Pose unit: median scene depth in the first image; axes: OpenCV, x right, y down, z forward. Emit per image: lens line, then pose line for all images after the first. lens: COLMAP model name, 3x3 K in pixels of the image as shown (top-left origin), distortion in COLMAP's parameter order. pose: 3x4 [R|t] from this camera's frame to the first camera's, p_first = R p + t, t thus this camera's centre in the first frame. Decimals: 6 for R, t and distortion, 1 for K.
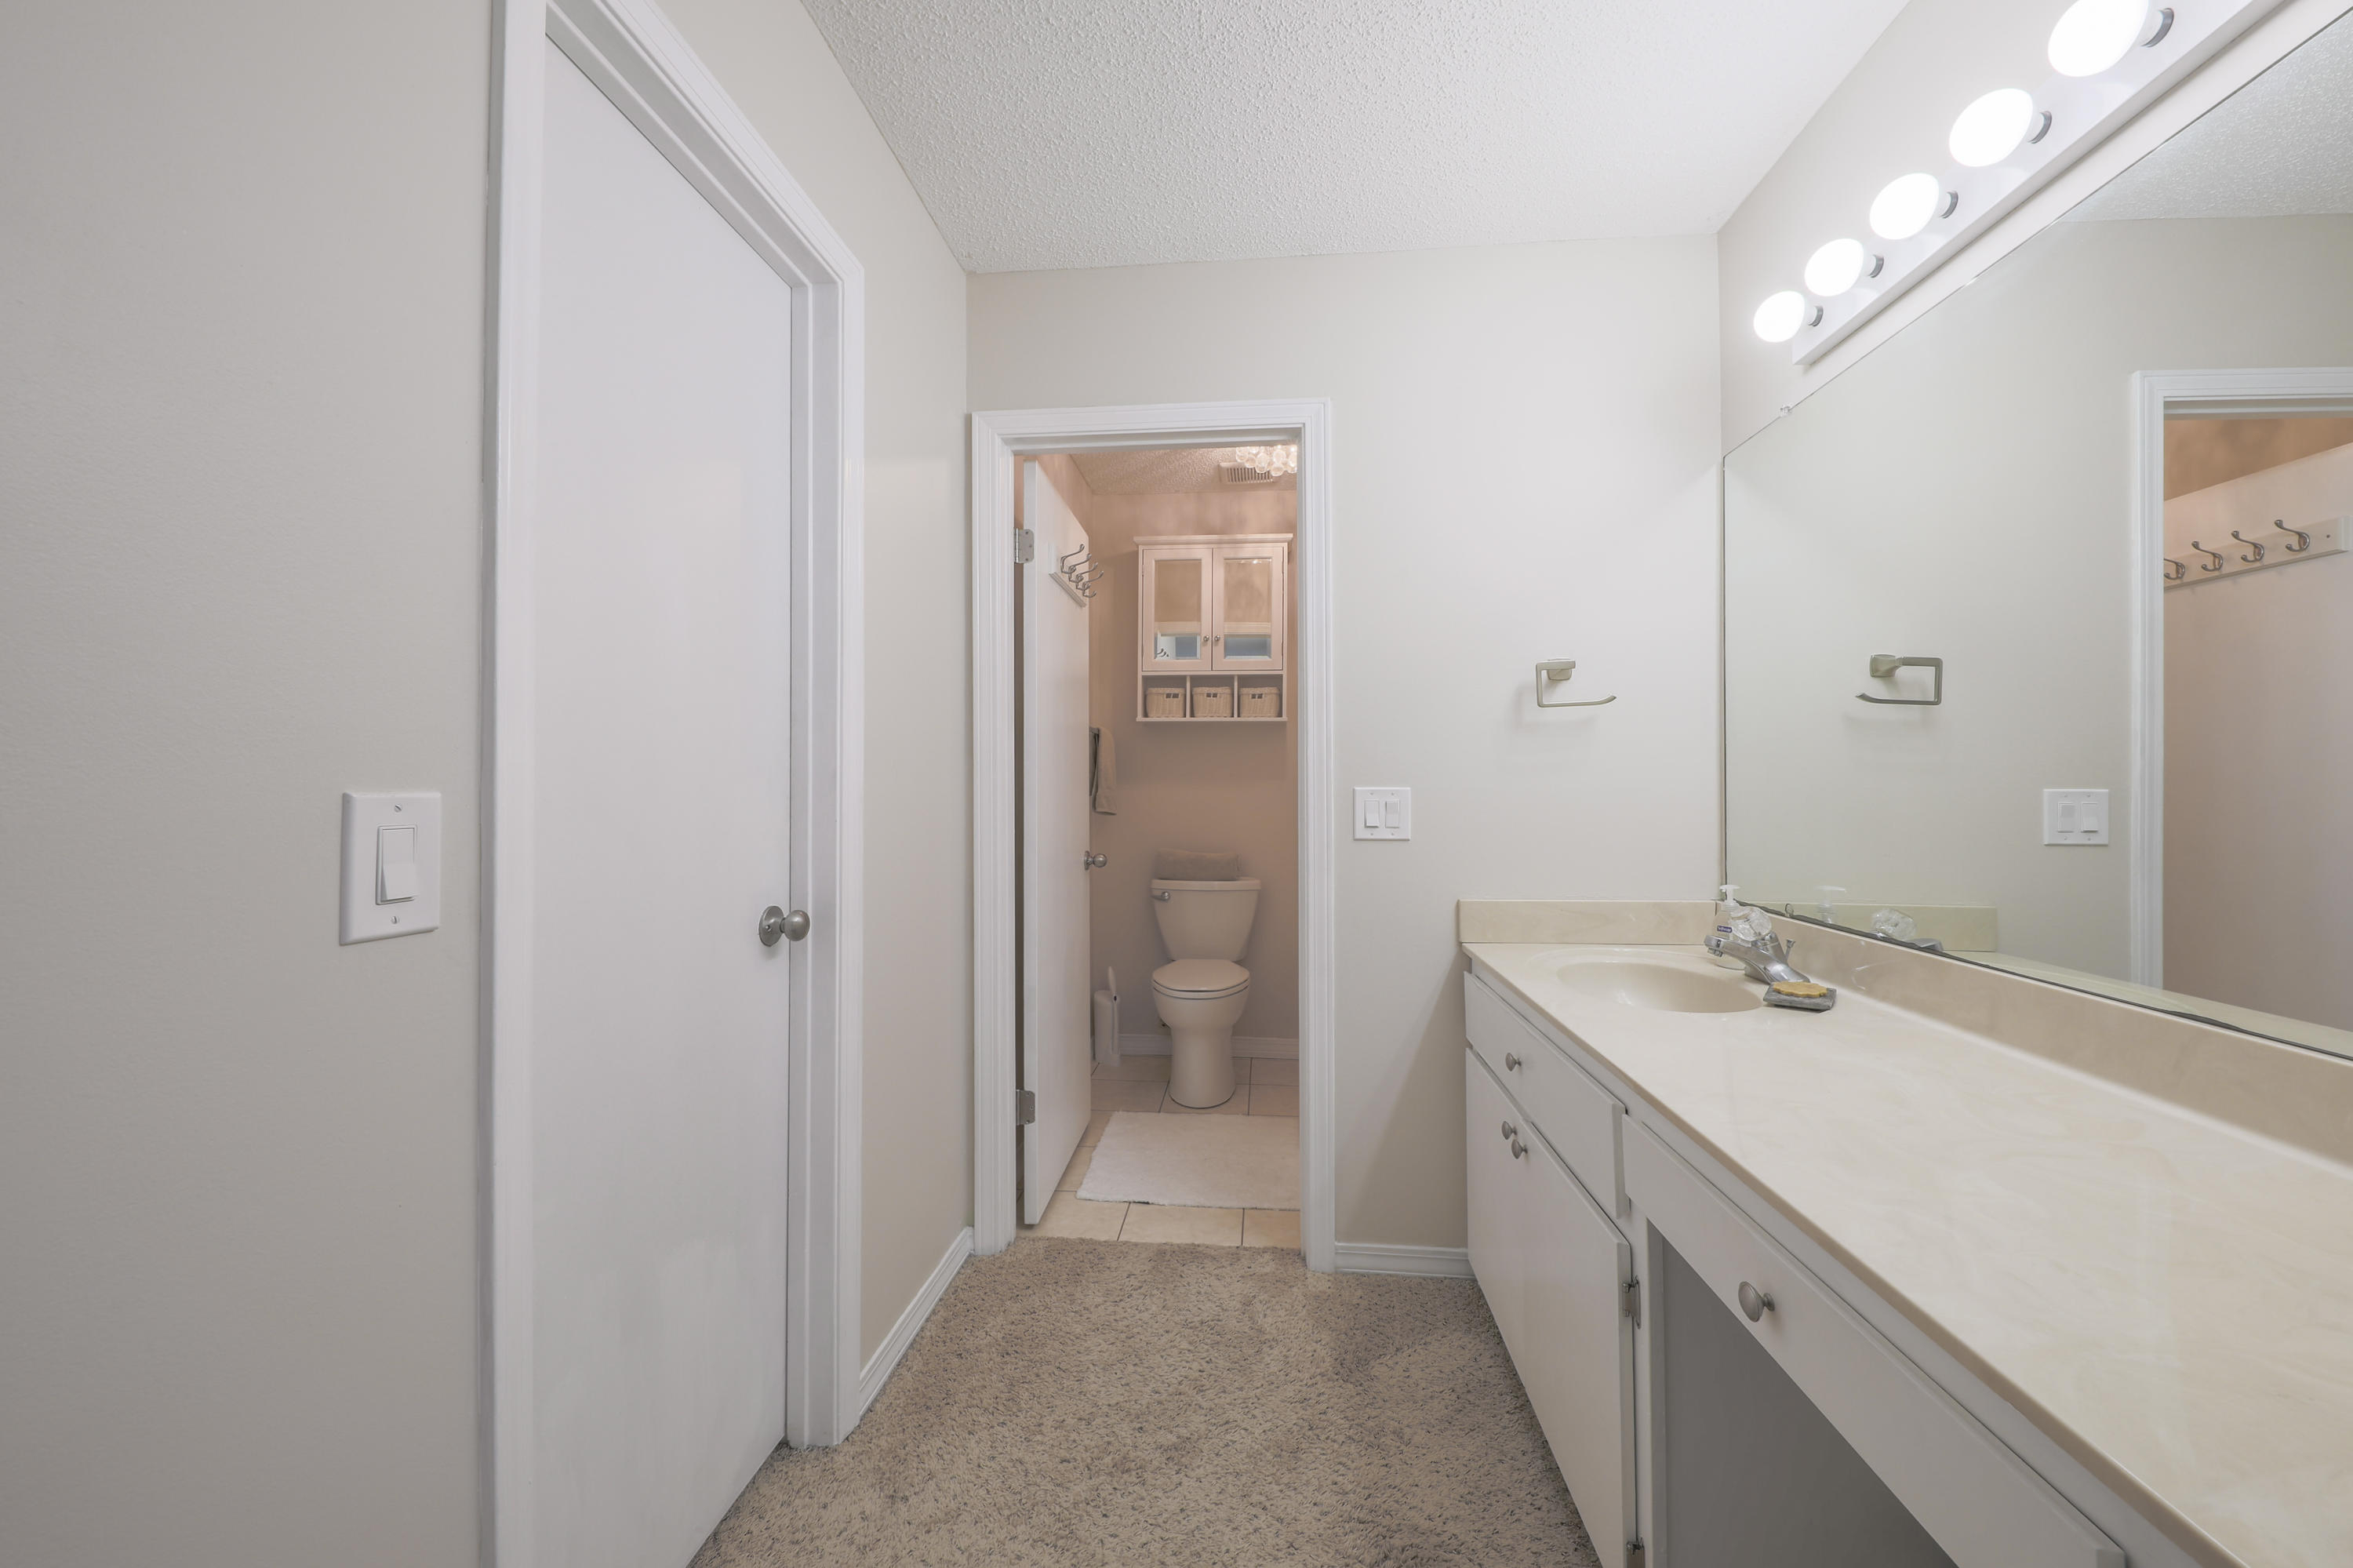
lens RADIAL K [[894.1, 0, 1176.5], [0, 894.1, 784.0], [0, 0, 1]] dist [0.023845, -0.010121]
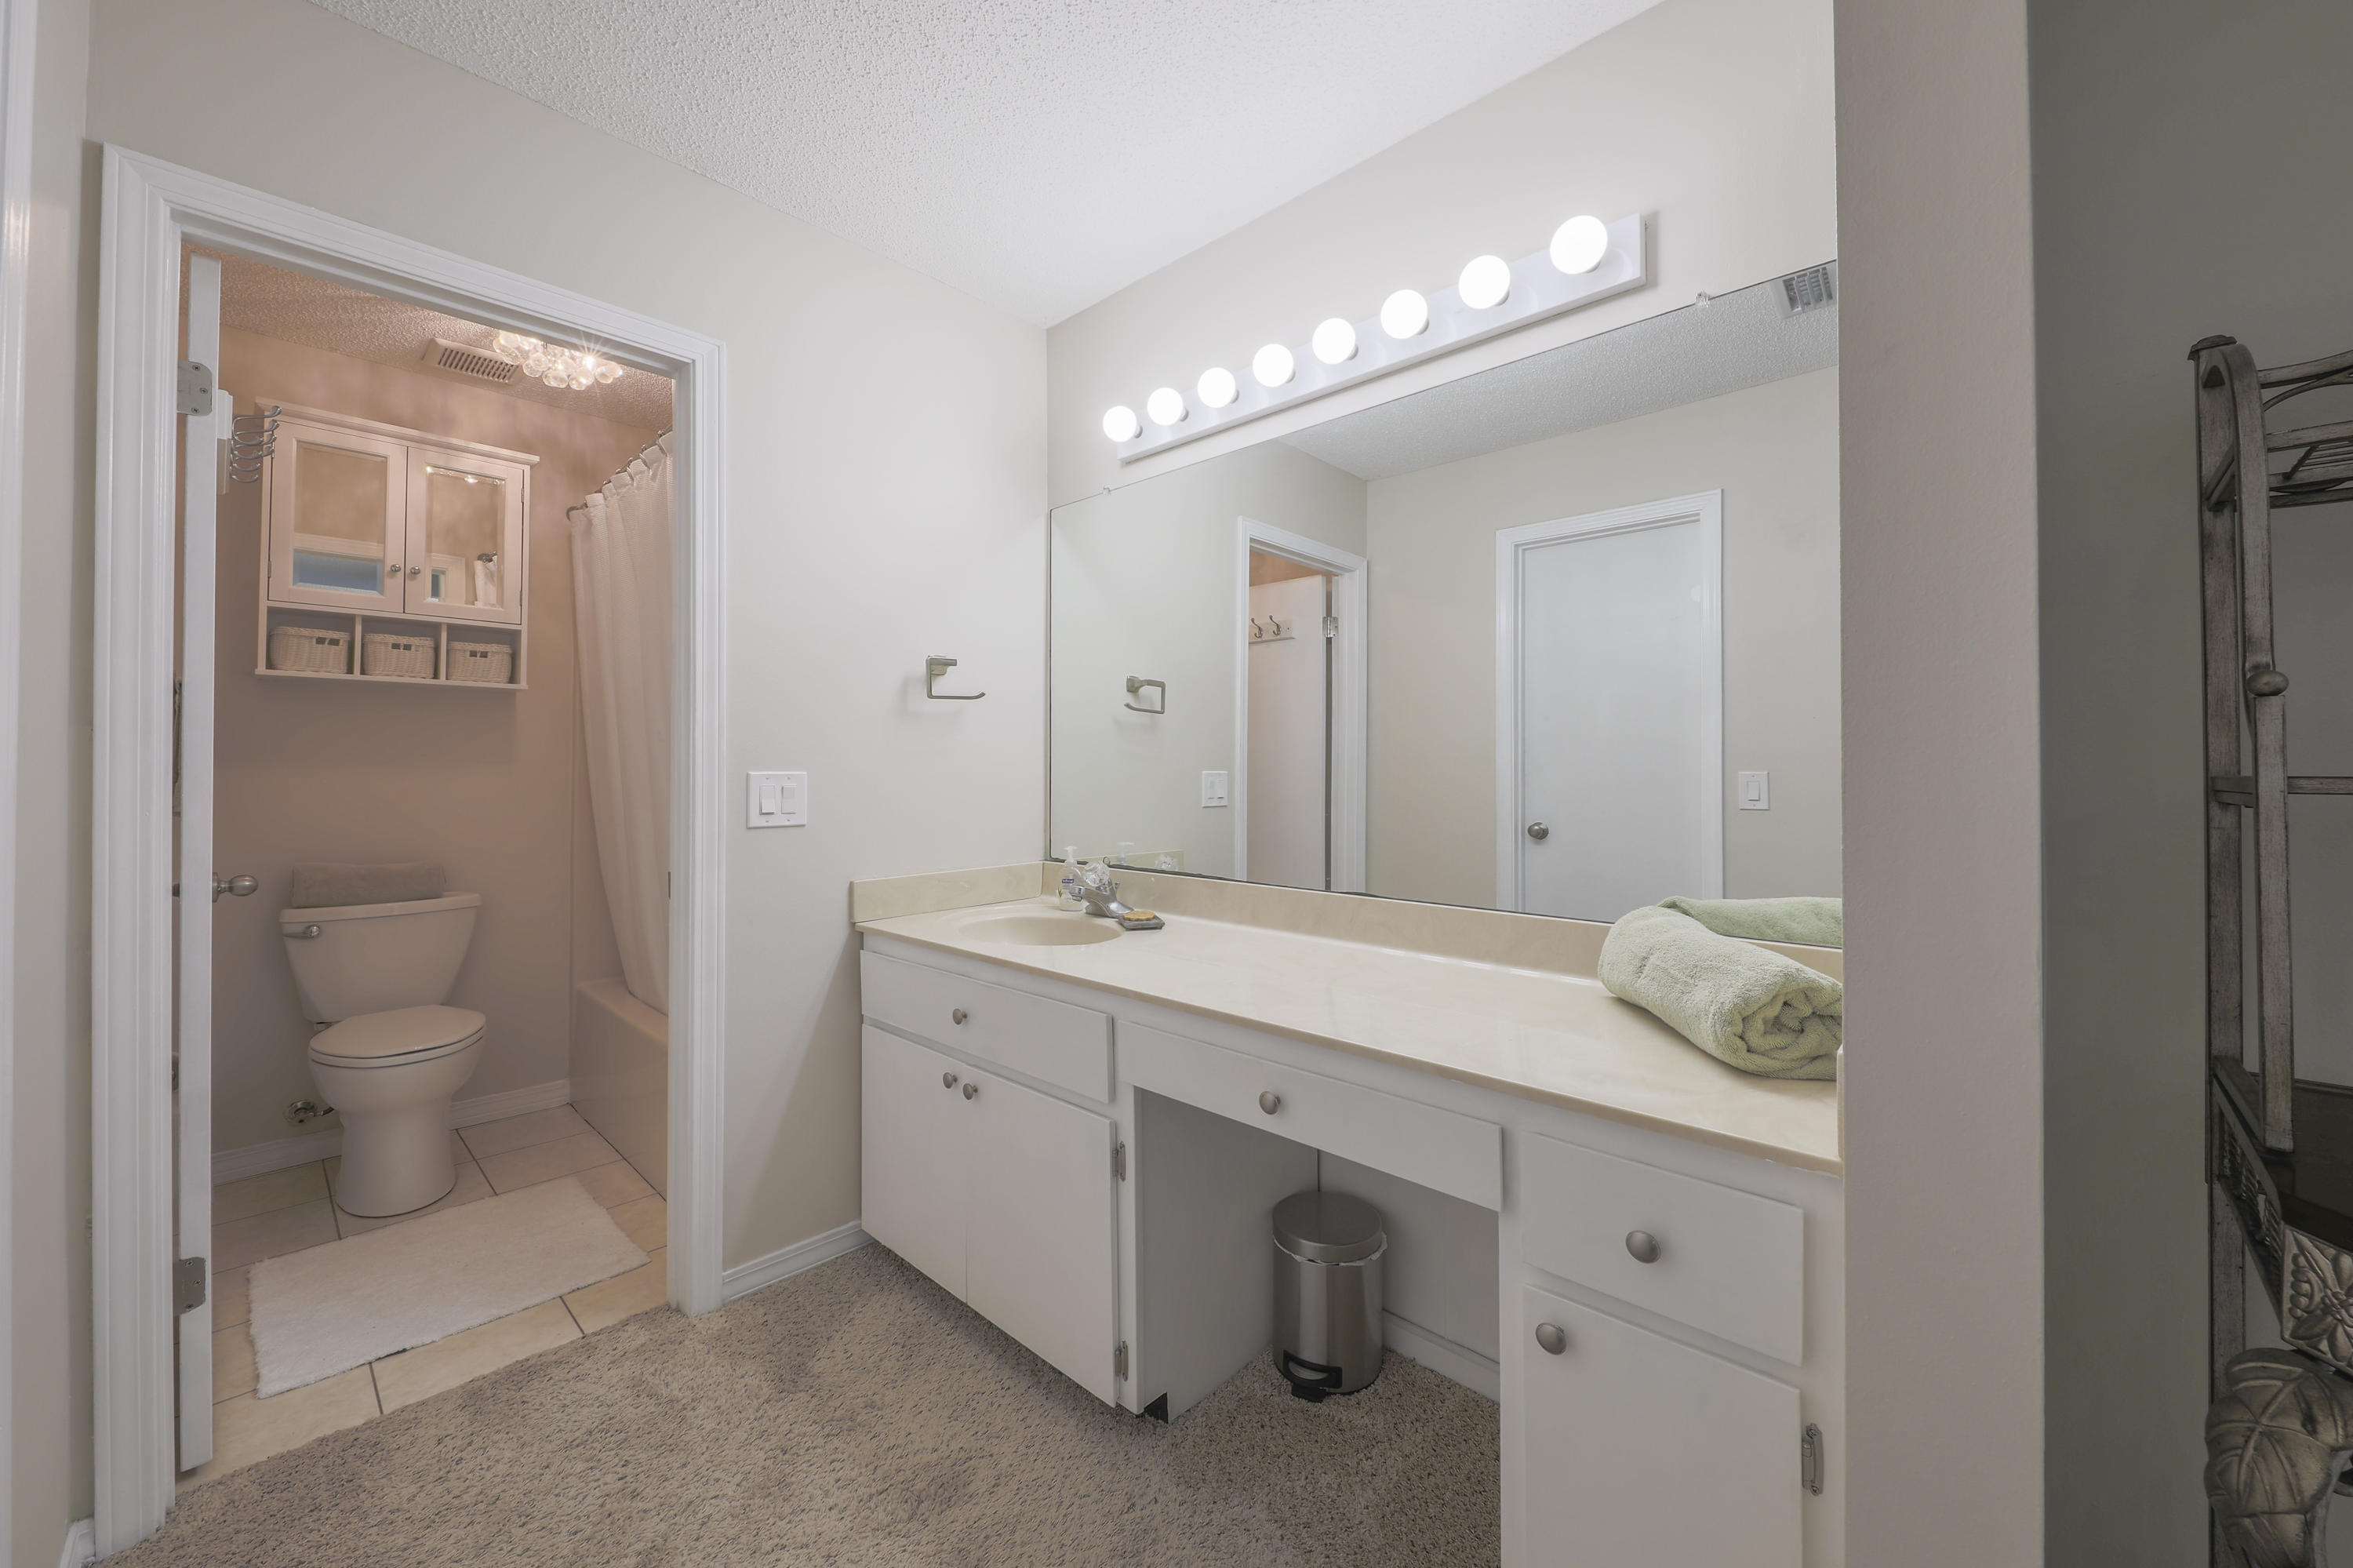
lens RADIAL K [[909.0, 0, 1182.8], [0, 909.0, 768.0], [0, 0, 1]] dist [0.019494, -0.006167]
pose [[0.619122, 0.000304, 0.785295, -0.264188], [0.000558, 1.000000, -0.000827, 0.000963], [-0.785294, 0.000950, 0.619122, 0.061252]]
